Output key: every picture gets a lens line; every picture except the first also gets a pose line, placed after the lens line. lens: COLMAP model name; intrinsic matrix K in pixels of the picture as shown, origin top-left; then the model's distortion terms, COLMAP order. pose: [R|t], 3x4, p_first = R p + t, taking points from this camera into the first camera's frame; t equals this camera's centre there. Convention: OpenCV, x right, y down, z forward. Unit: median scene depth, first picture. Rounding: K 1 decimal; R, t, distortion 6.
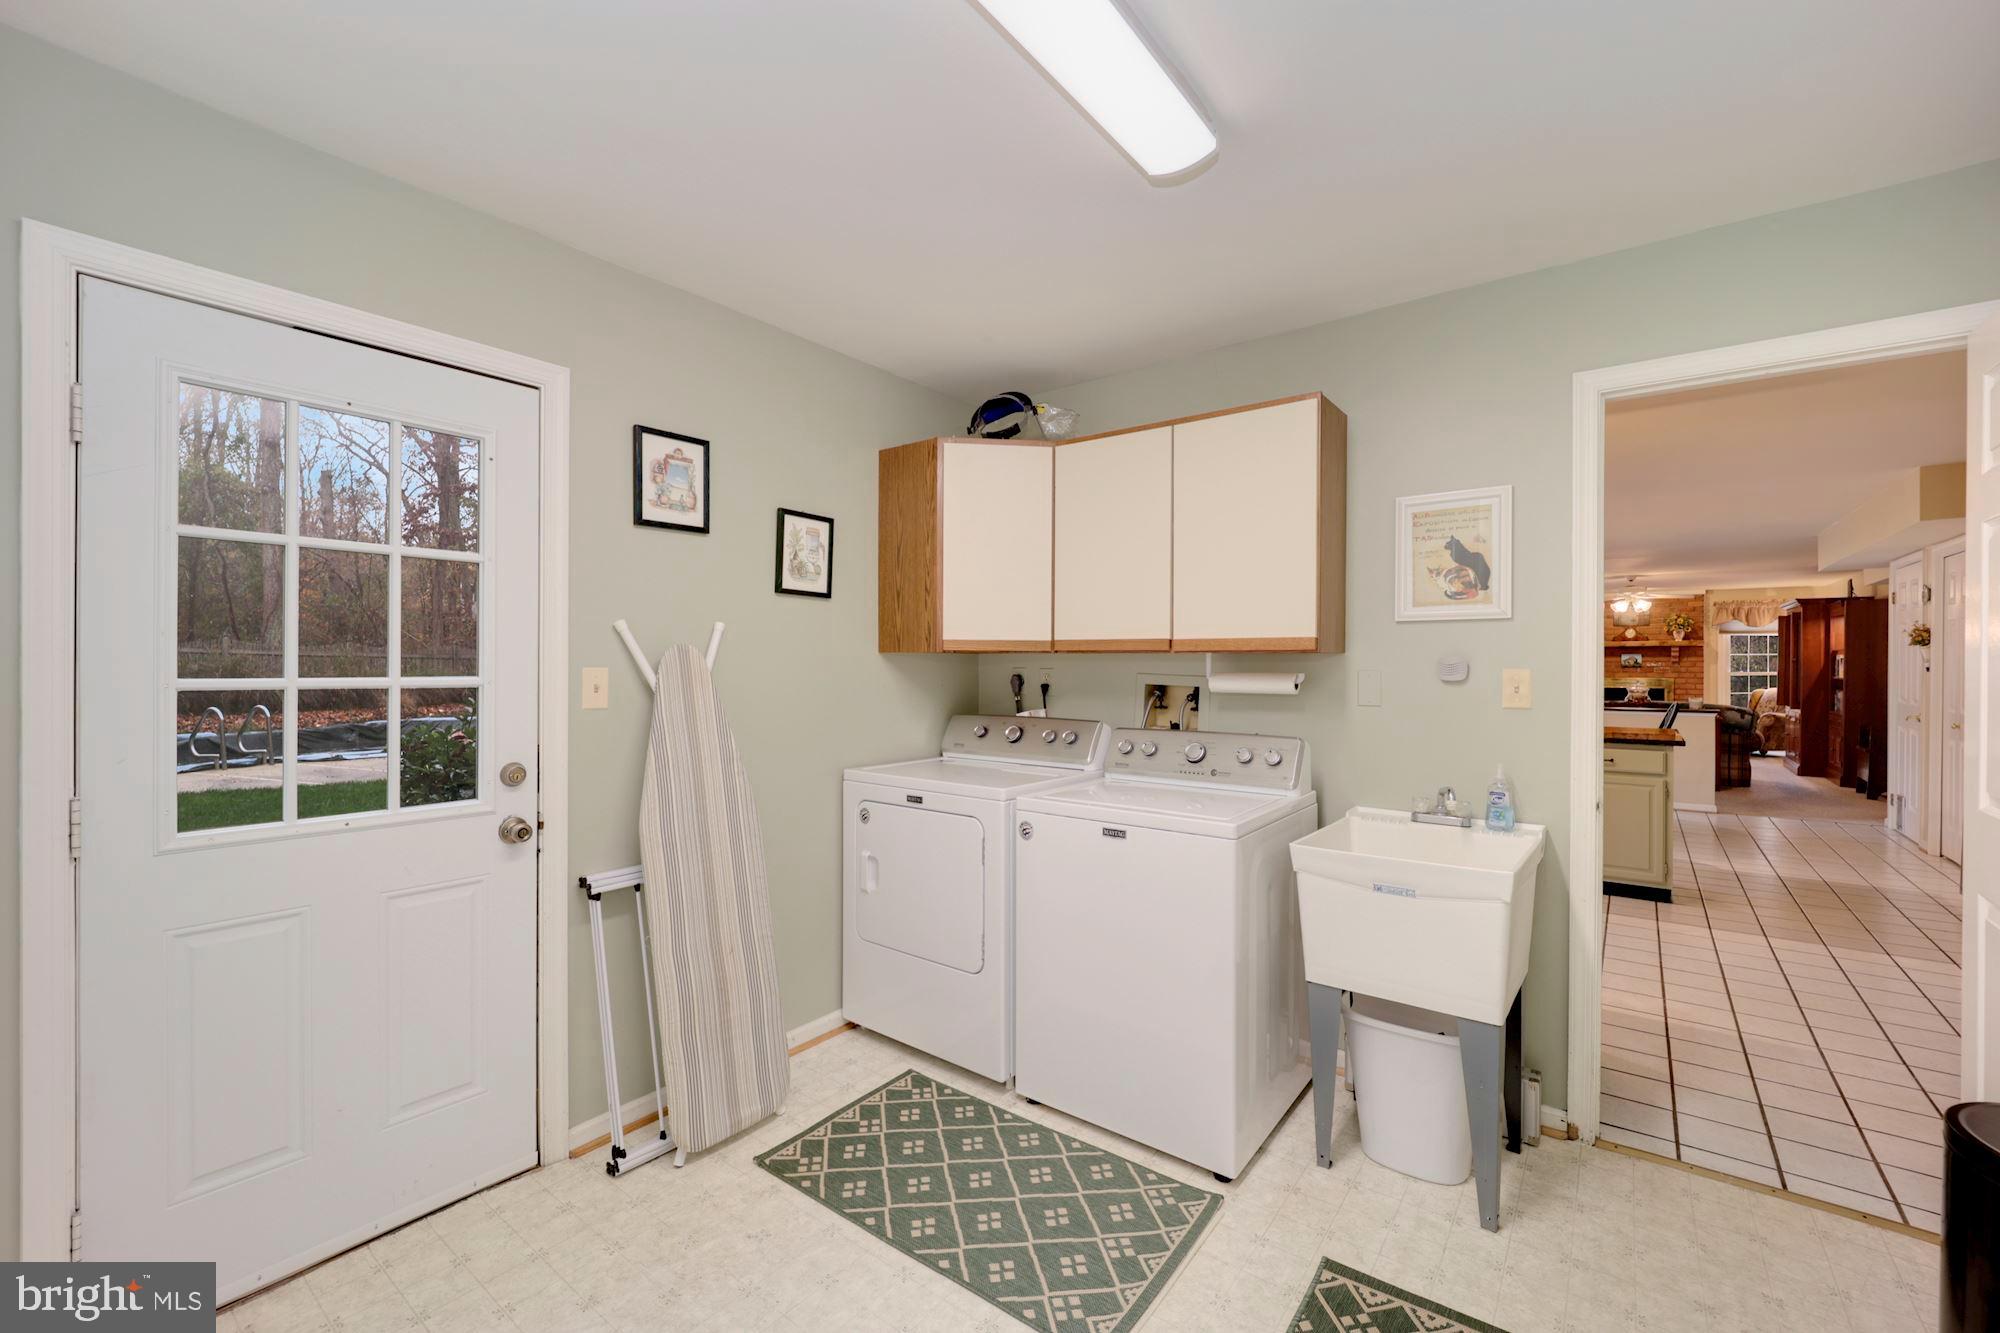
lens RADIAL K [[812.2, 0, 990.5], [0, 812.2, 663.5], [0, 0, 1]] dist [-0.012421, -0.001456]
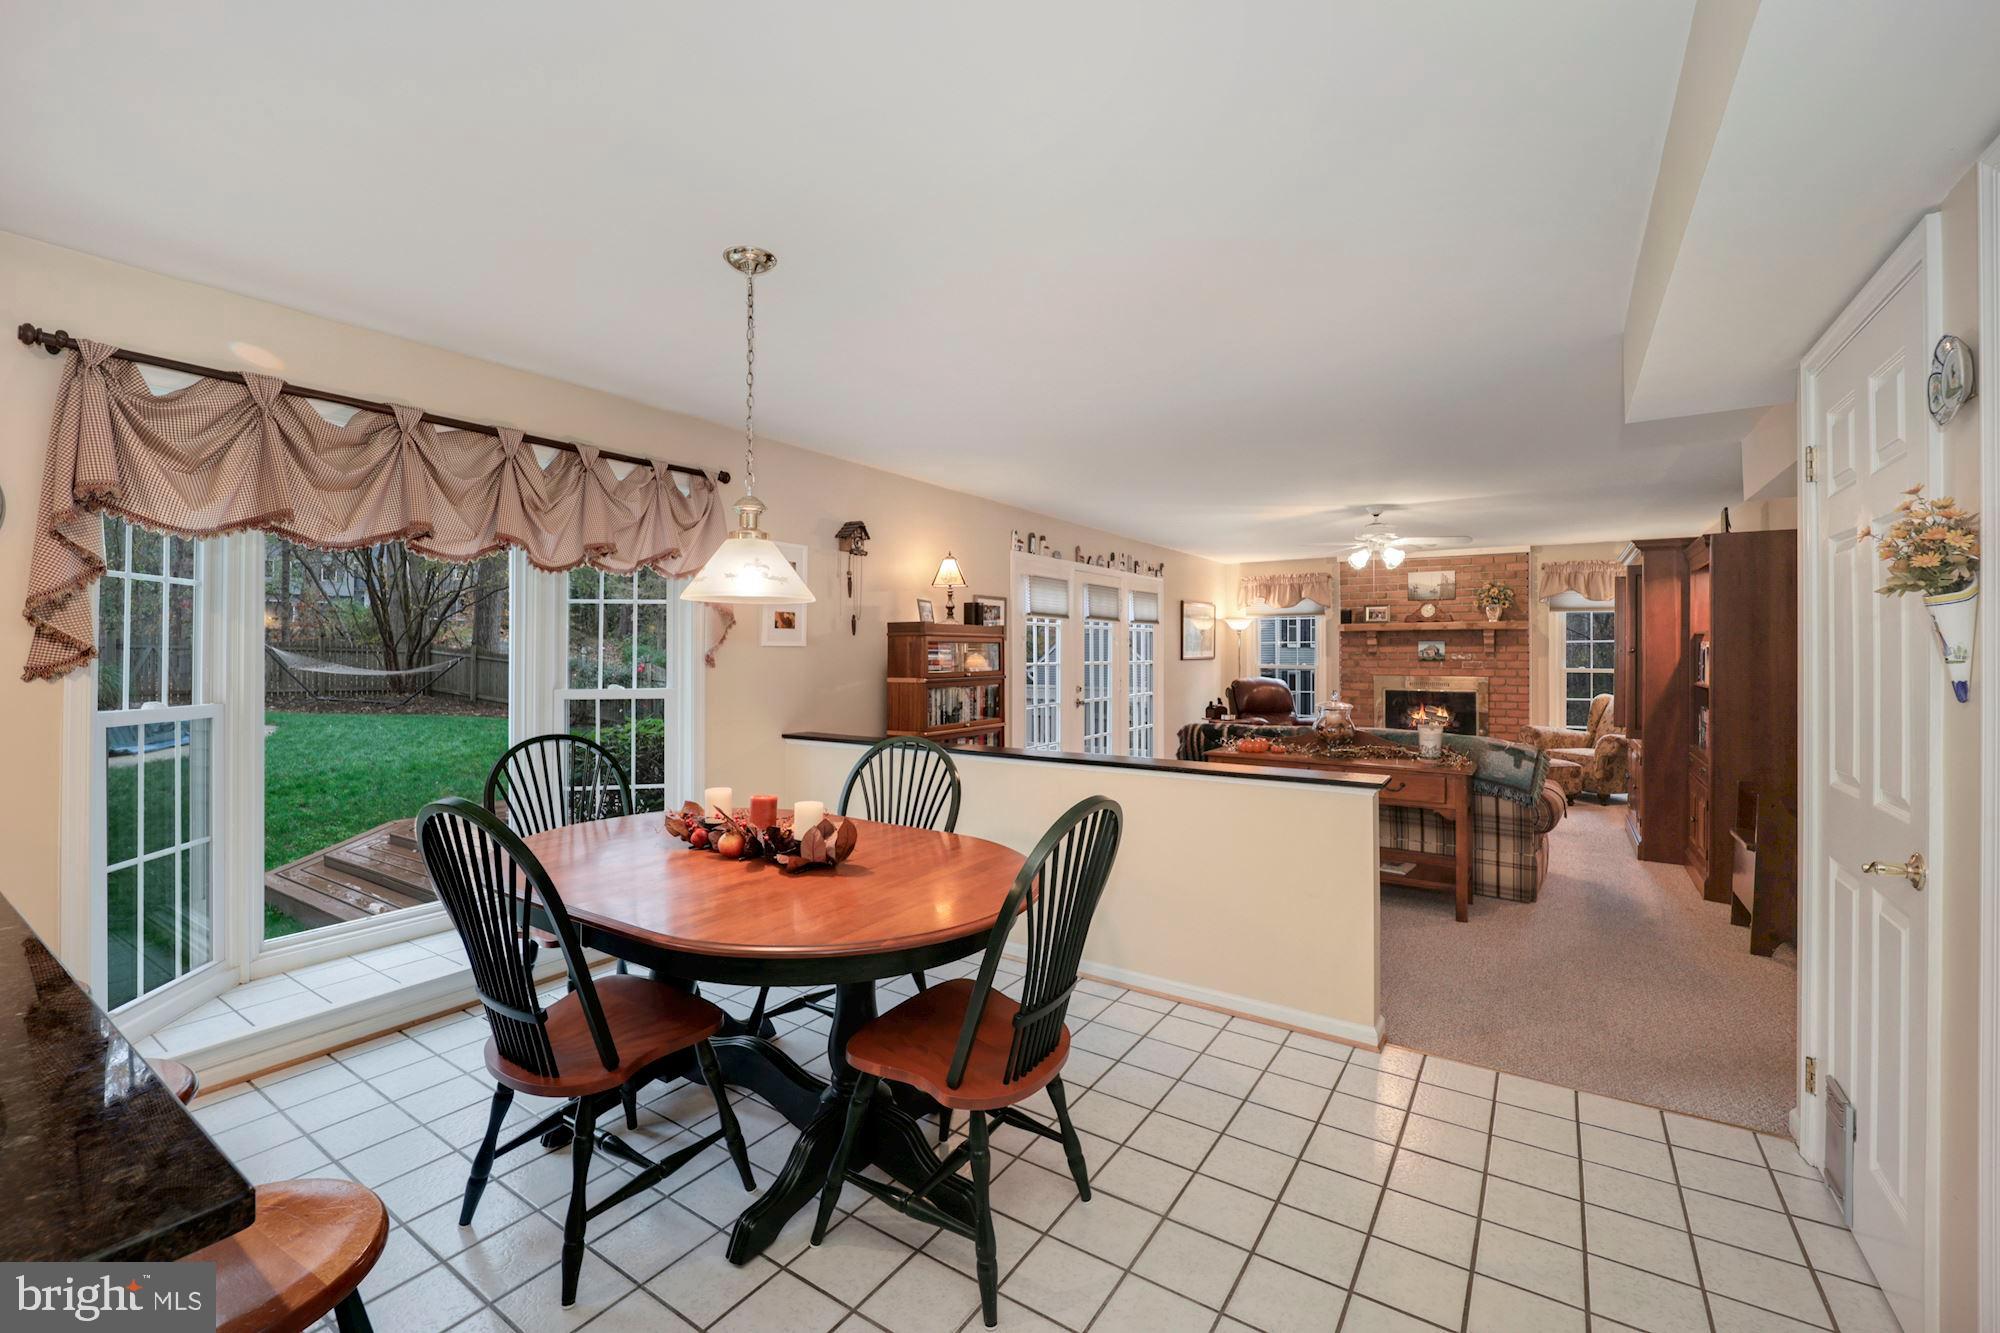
lens RADIAL K [[812.2, 0, 978.9], [0, 812.2, 641.8], [0, 0, 1]] dist [-0.012421, -0.001456]
pose [[0.998437, 0.004768, 0.055676, 0.402763], [-0.004110, 0.999920, -0.011927, -0.001411], [-0.055729, 0.011679, 0.998378, 0.360779]]
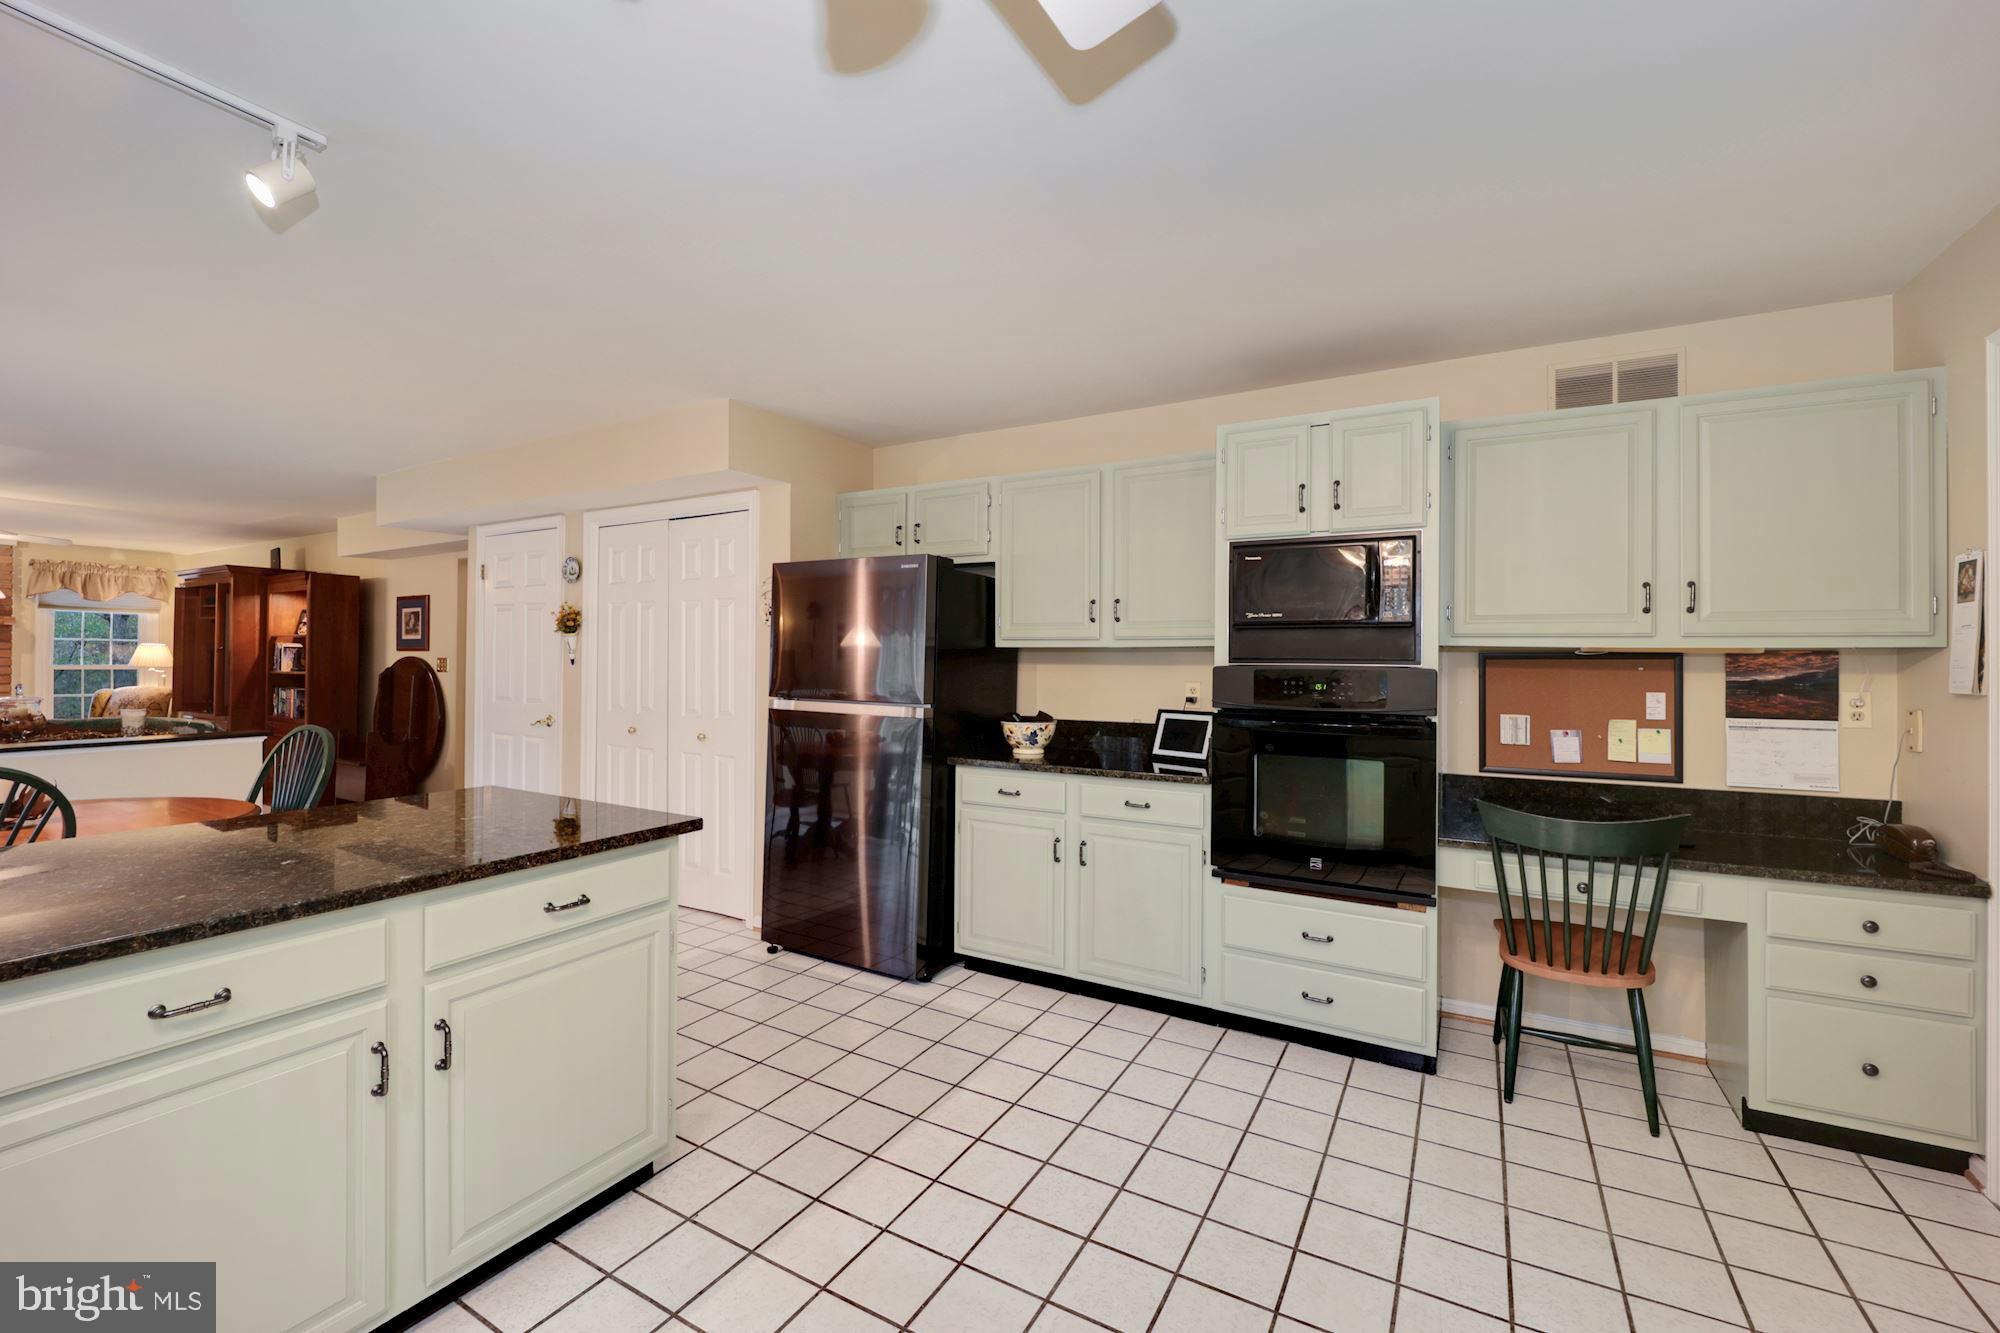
lens RADIAL K [[812.2, 0, 991.7], [0, 812.2, 649.6], [0, 0, 1]] dist [-0.012421, -0.001456]
pose [[-0.156308, 0.006829, 0.987685, 0.131490], [-0.003305, 0.999967, -0.007437, -0.000022], [-0.987703, -0.004427, -0.156280, 0.326684]]
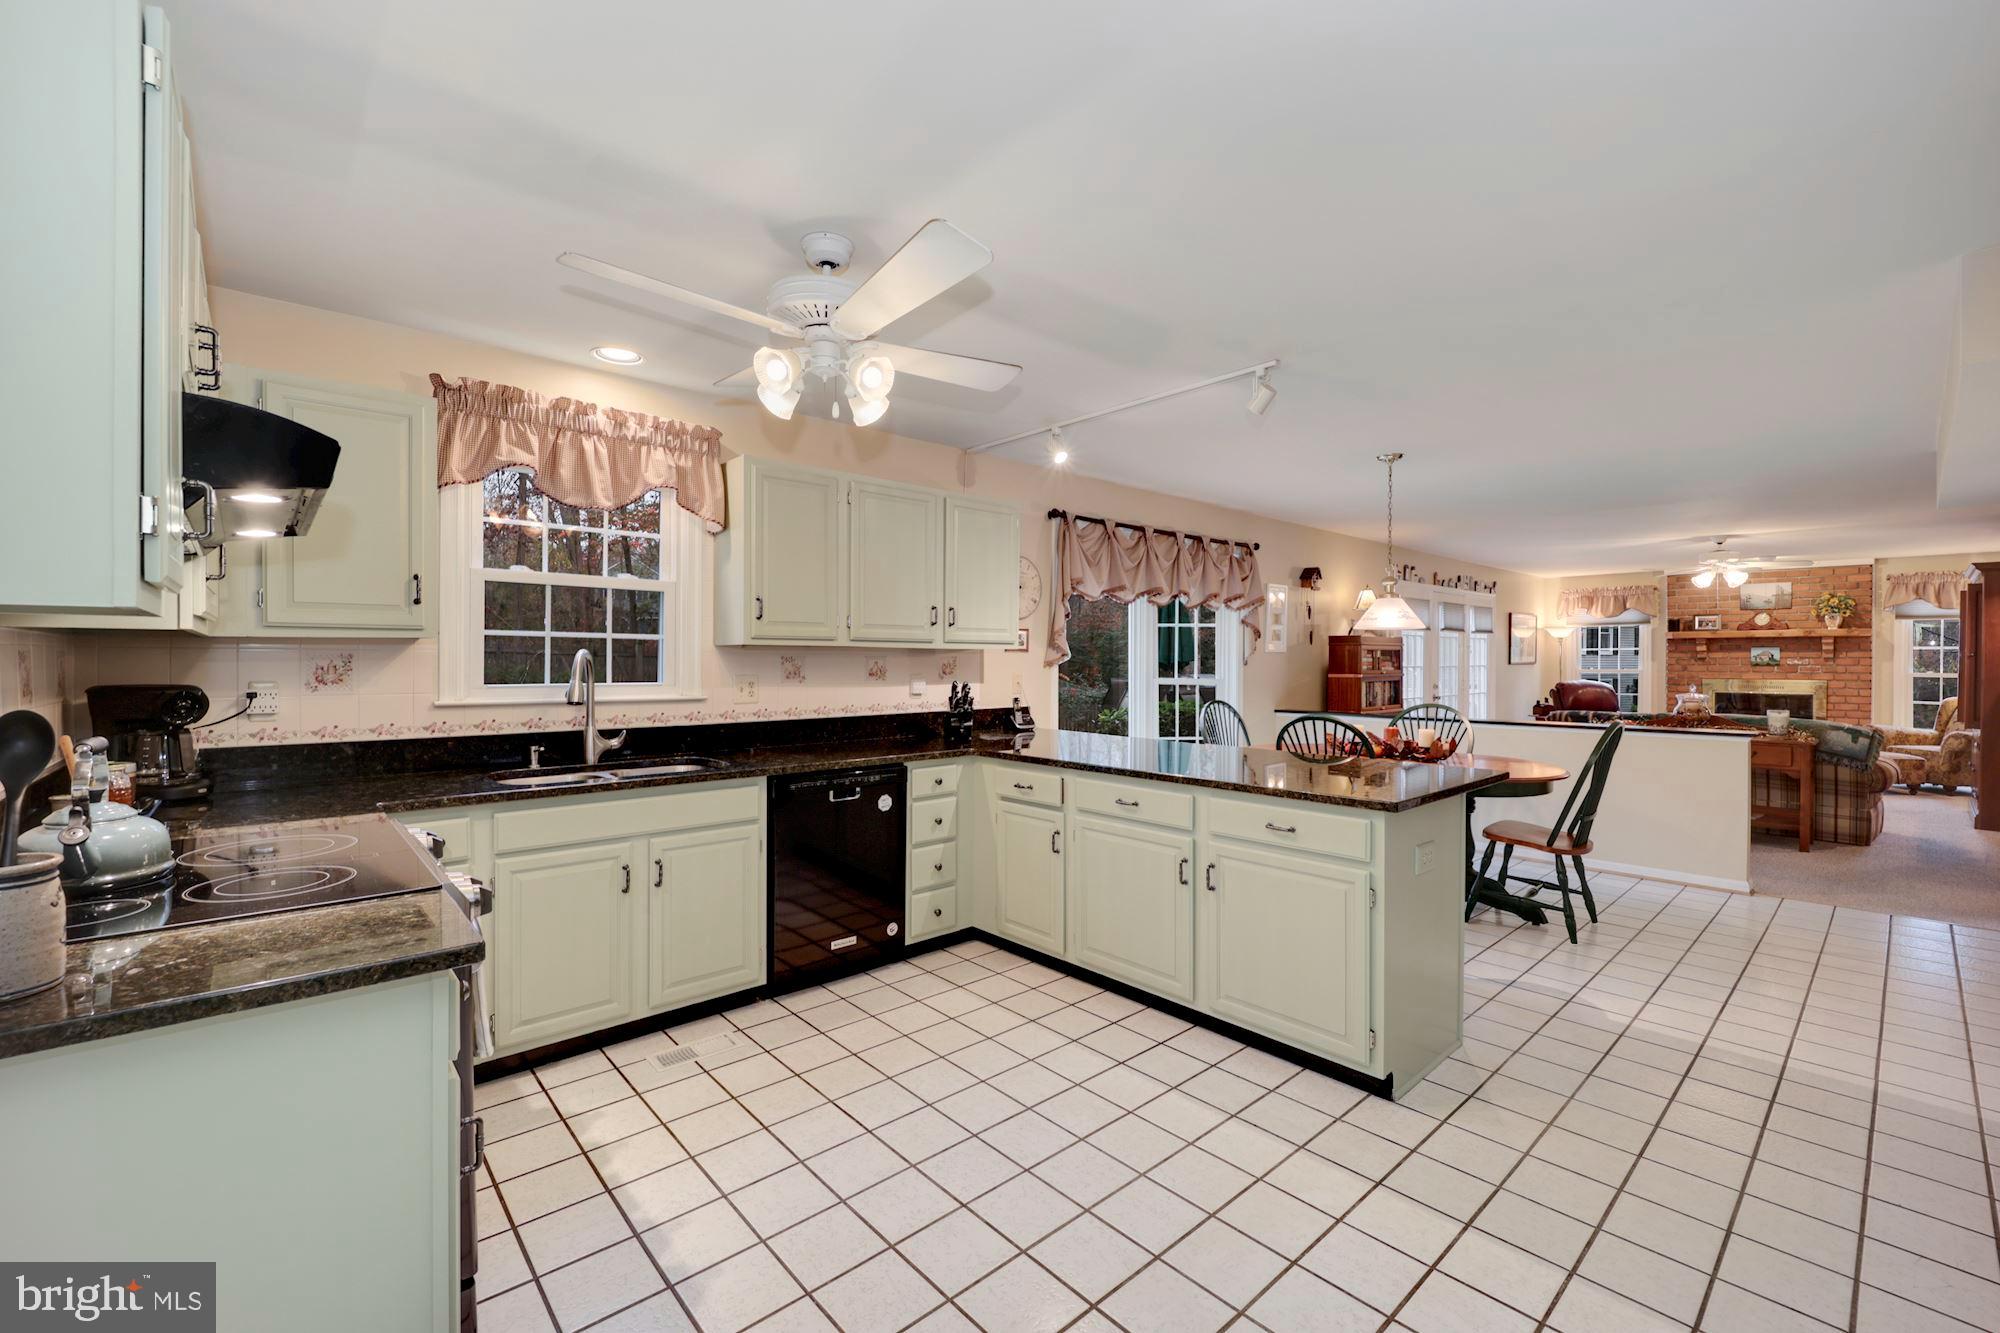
lens RADIAL K [[812.2, 0, 1004.1], [0, 812.2, 662.6], [0, 0, 1]] dist [-0.012421, -0.001456]
pose [[0.984012, 0.004285, -0.178048, 0.254693], [-0.003393, 0.999980, 0.005316, 0.000845], [0.178068, -0.004626, 0.984007, 0.156928]]
